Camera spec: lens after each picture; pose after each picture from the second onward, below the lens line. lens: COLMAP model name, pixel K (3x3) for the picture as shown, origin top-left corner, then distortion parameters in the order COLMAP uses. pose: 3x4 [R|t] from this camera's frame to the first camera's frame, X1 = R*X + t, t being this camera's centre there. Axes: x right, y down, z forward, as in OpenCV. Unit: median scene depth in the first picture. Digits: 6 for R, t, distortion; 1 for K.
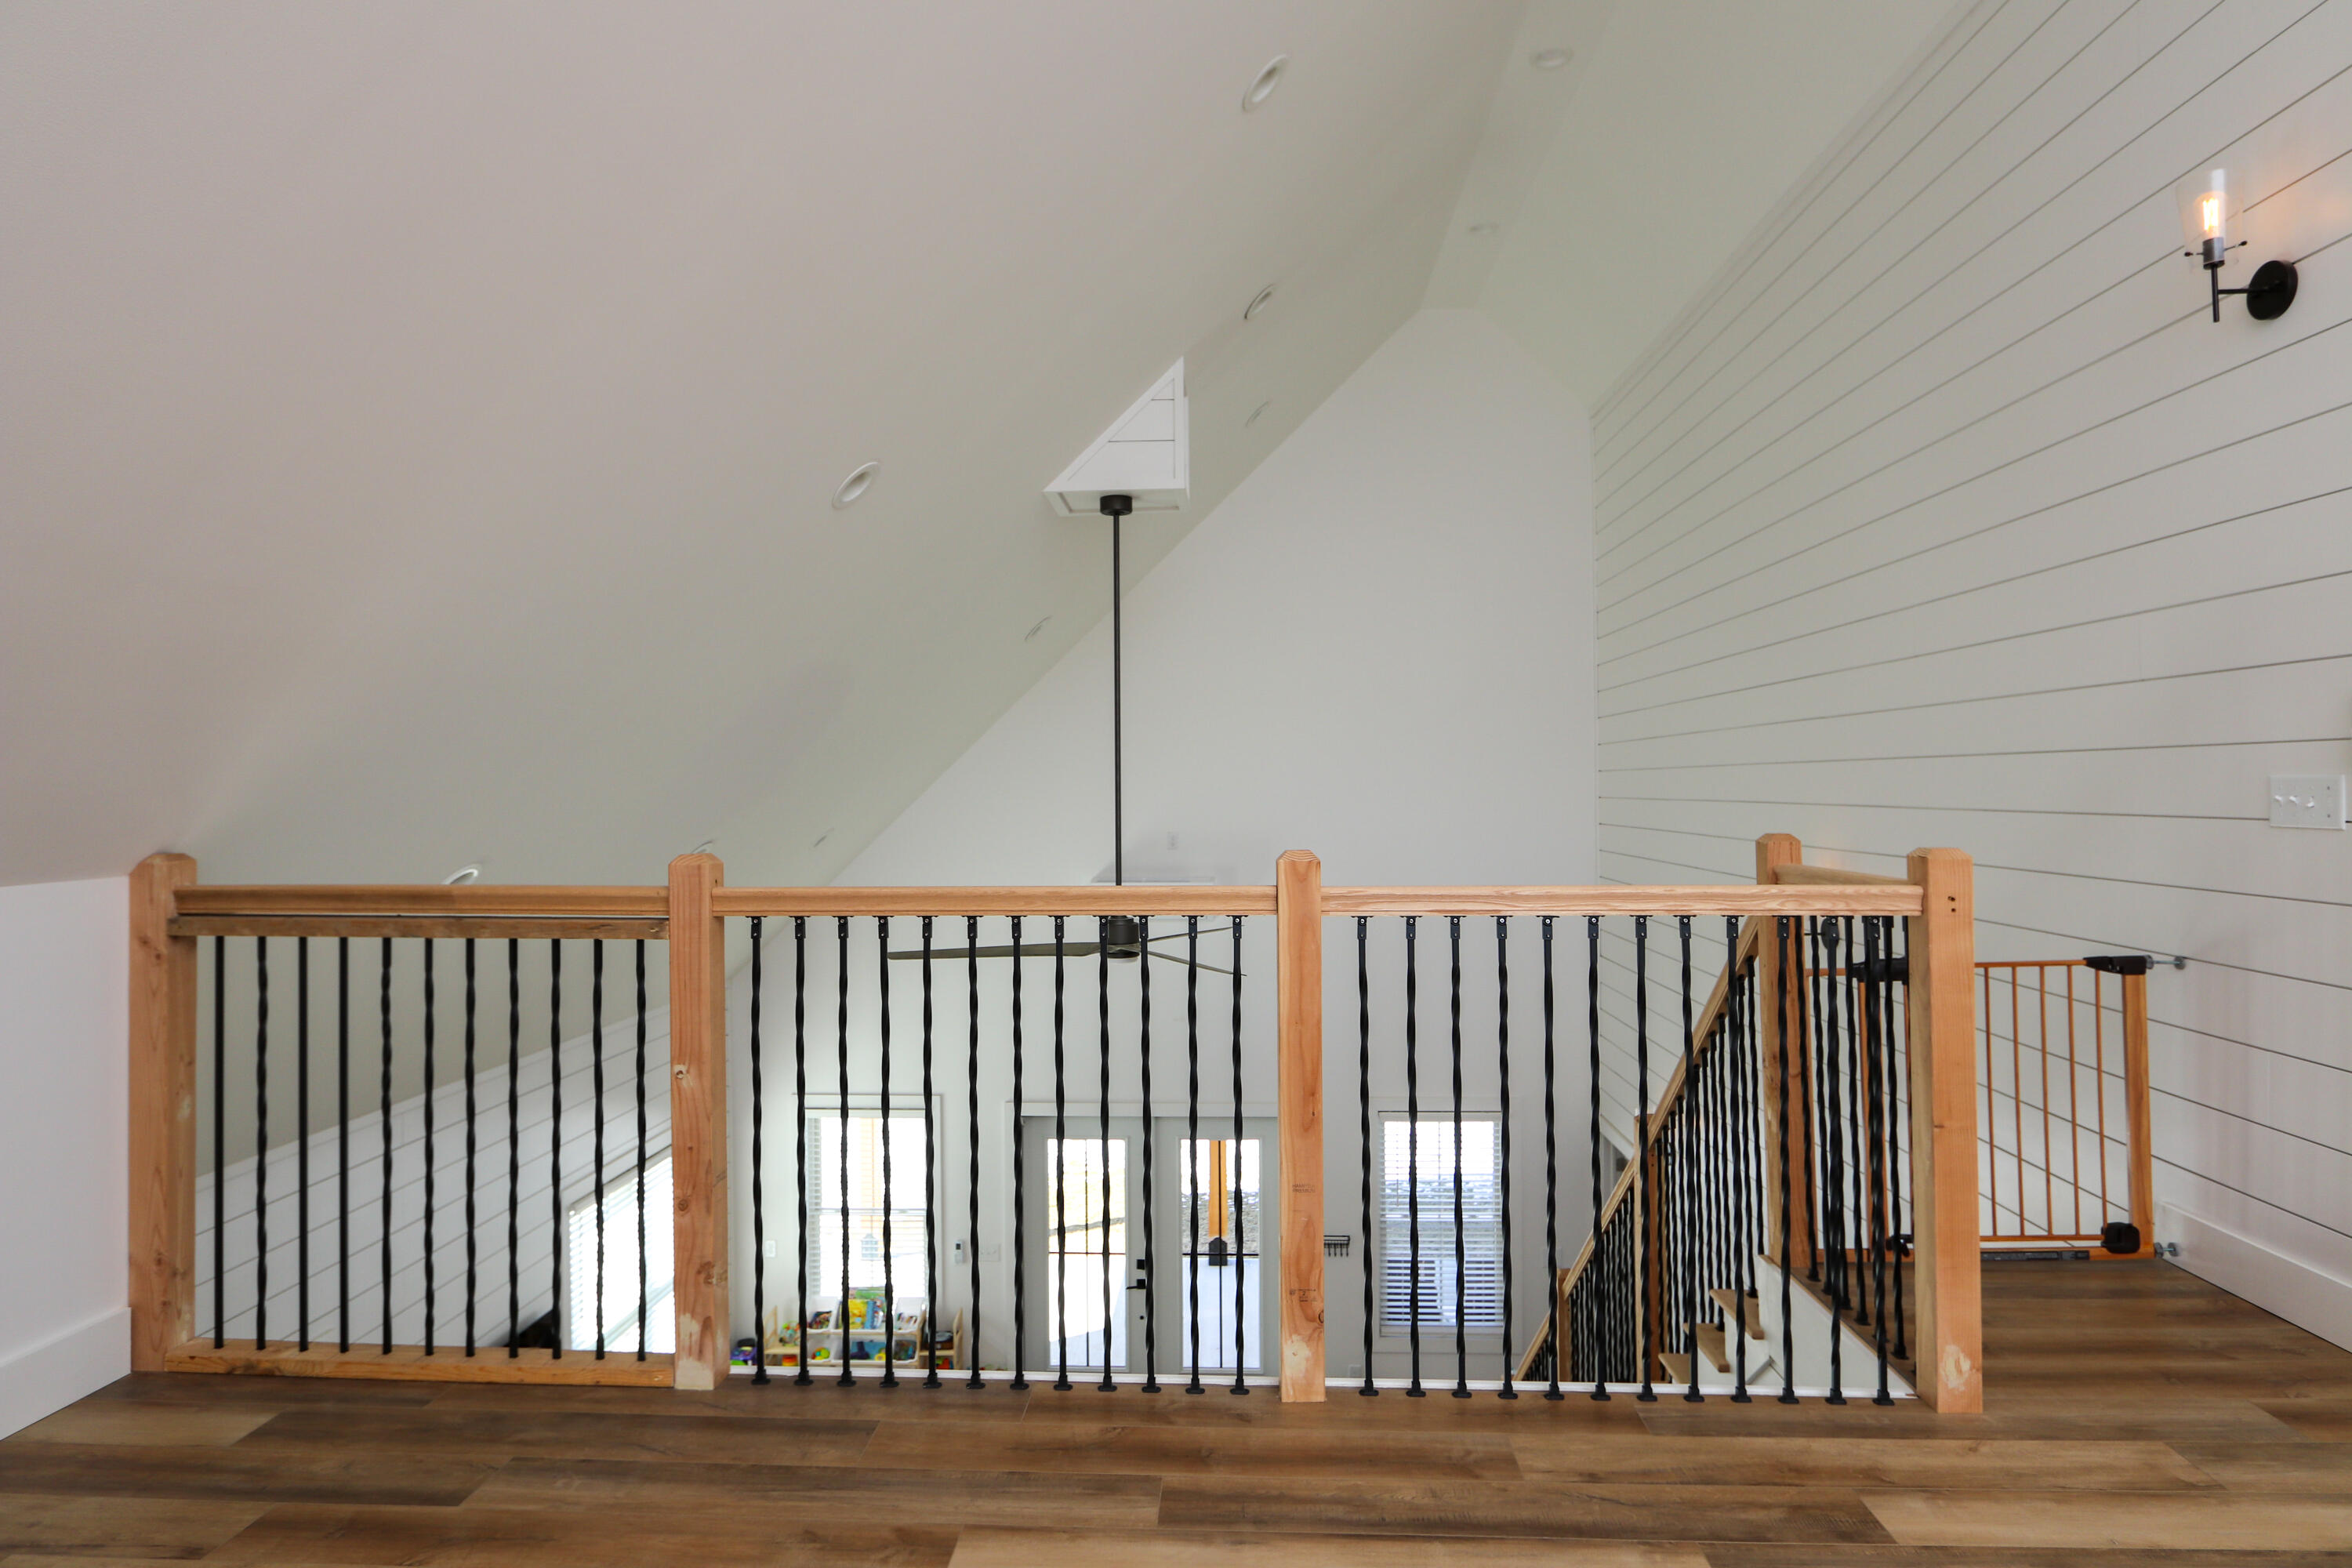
lens RADIAL K [[1356.1, 0, 1172.4], [0, 1356.1, 778.7], [0, 0, 1]] dist [-0.003207, -0.000134]
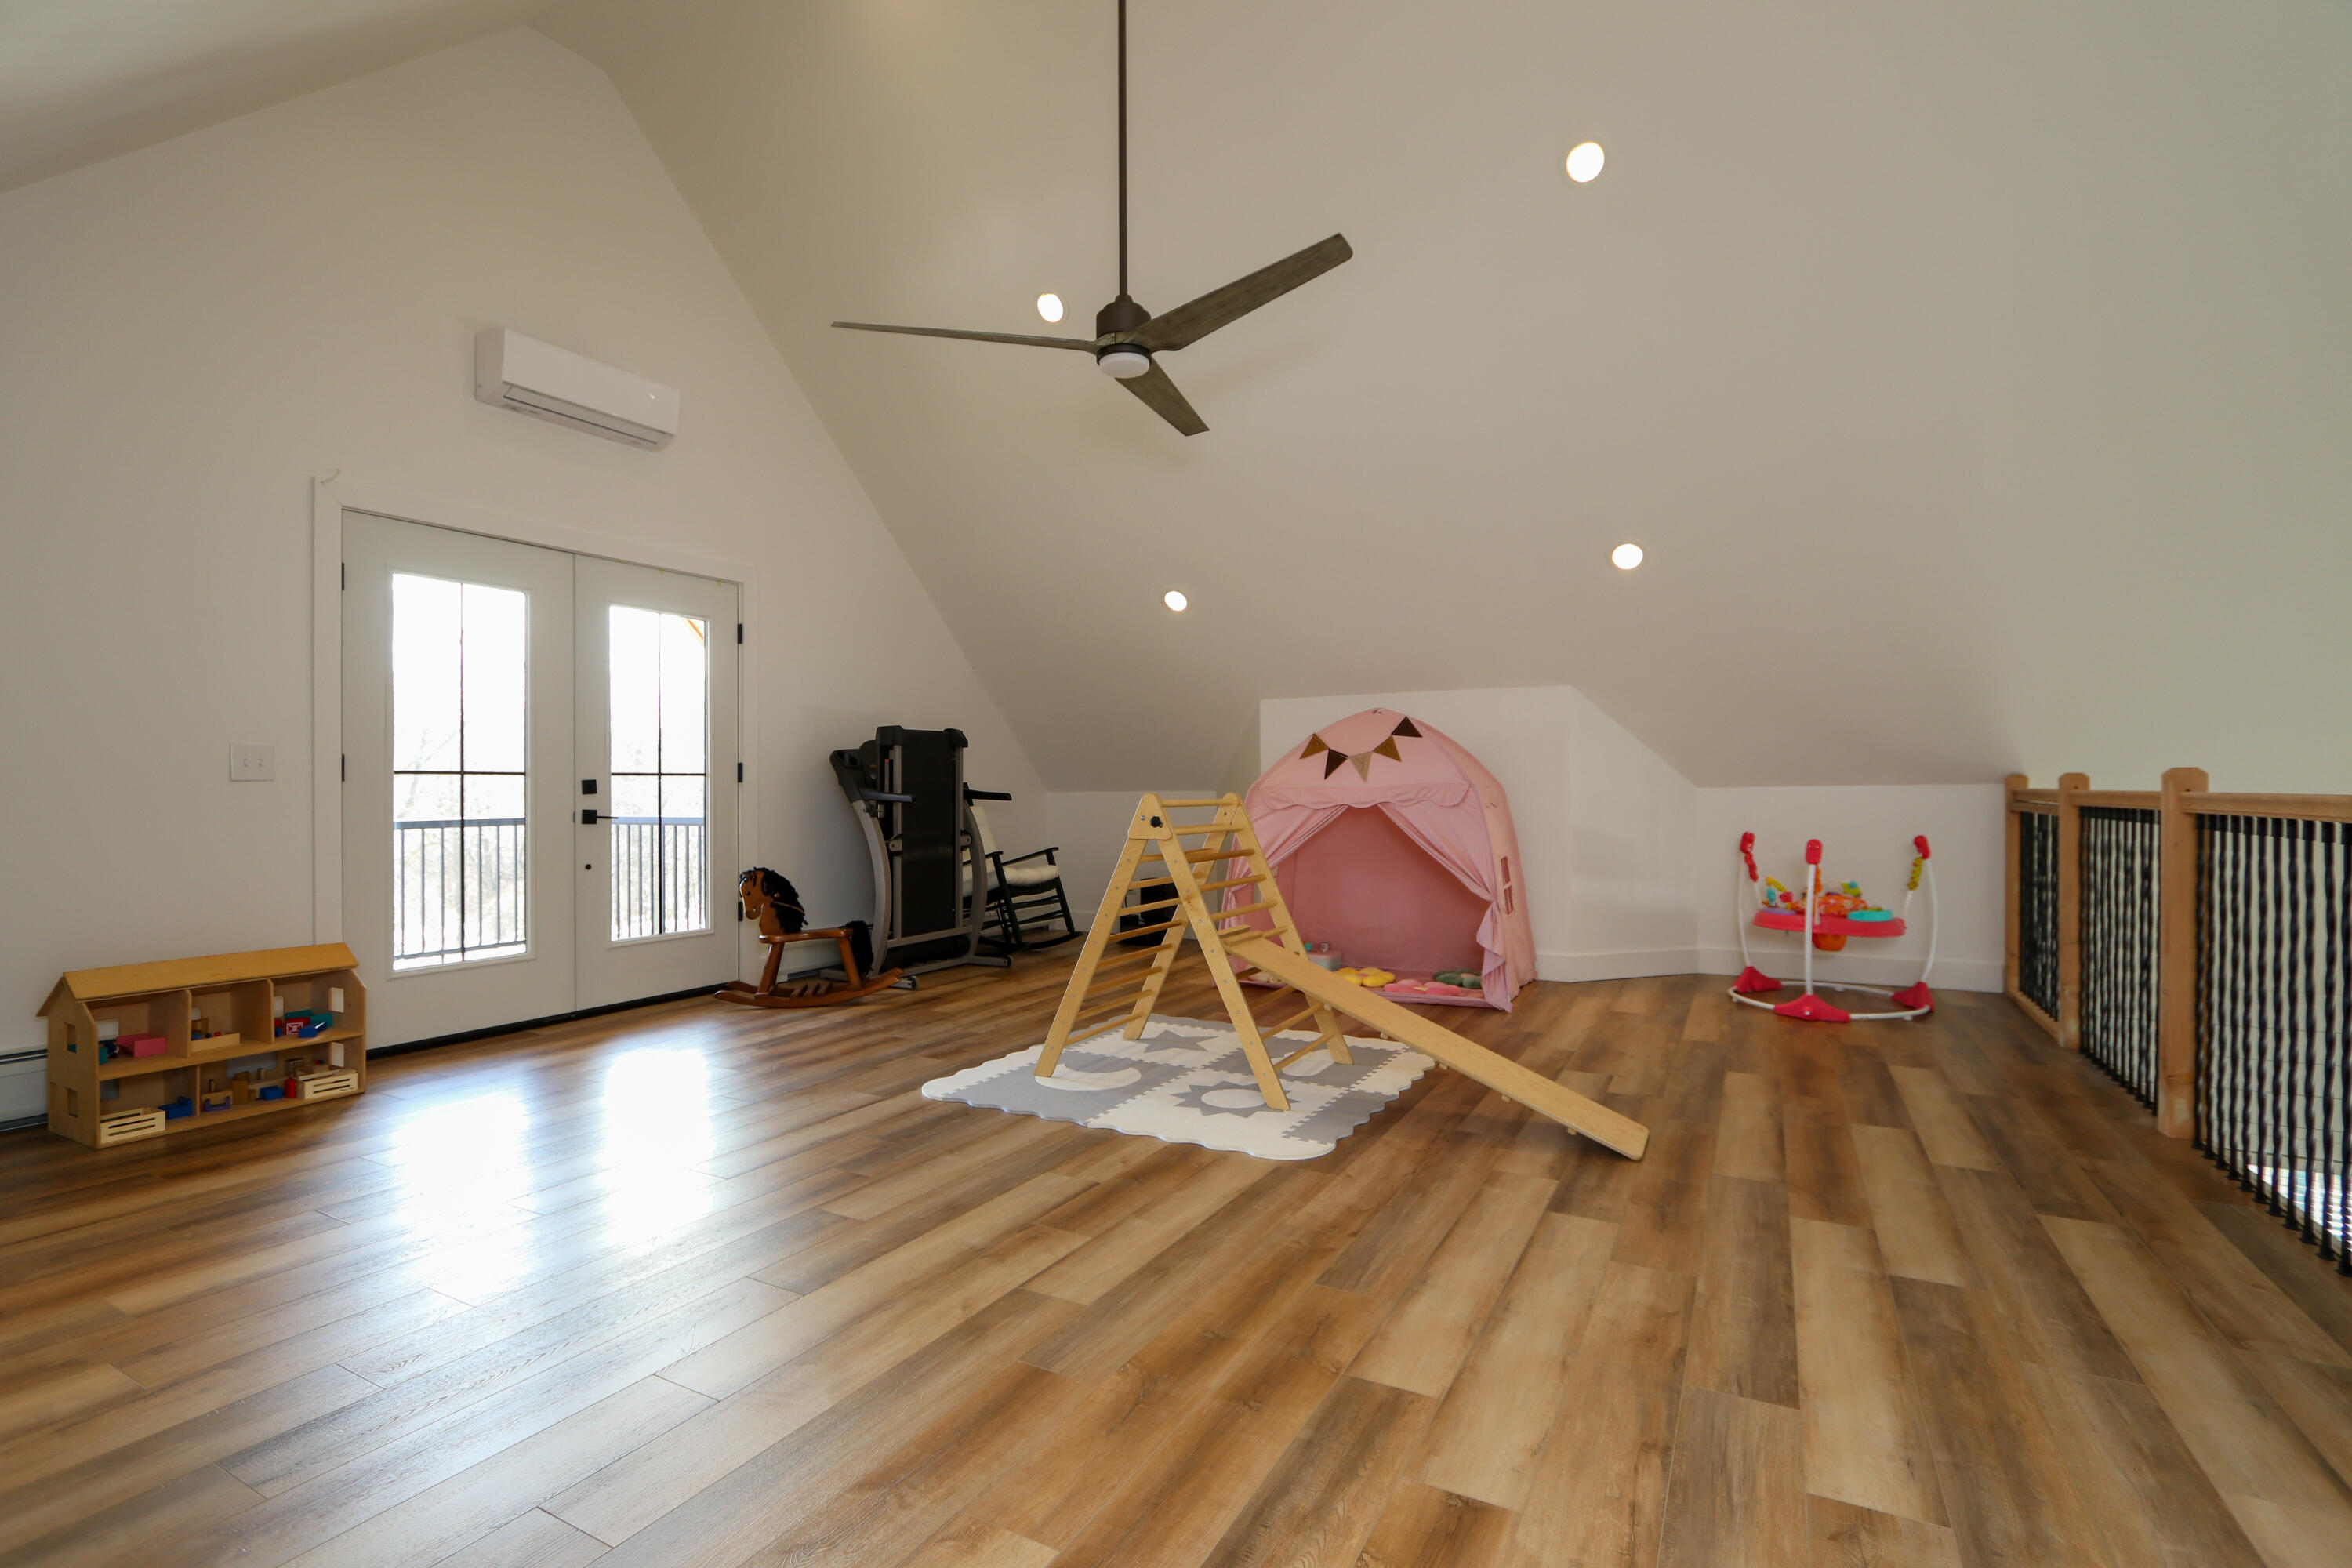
lens RADIAL K [[1085.3, 0, 1176.1], [0, 1085.3, 786.9], [0, 0, 1]] dist [-0.000328, -0.000038]
pose [[-0.429729, 0.006606, -0.902934, 1.871251], [0.008170, 0.999961, 0.003428, 0.069344], [0.902921, -0.005904, -0.429766, 0.599104]]
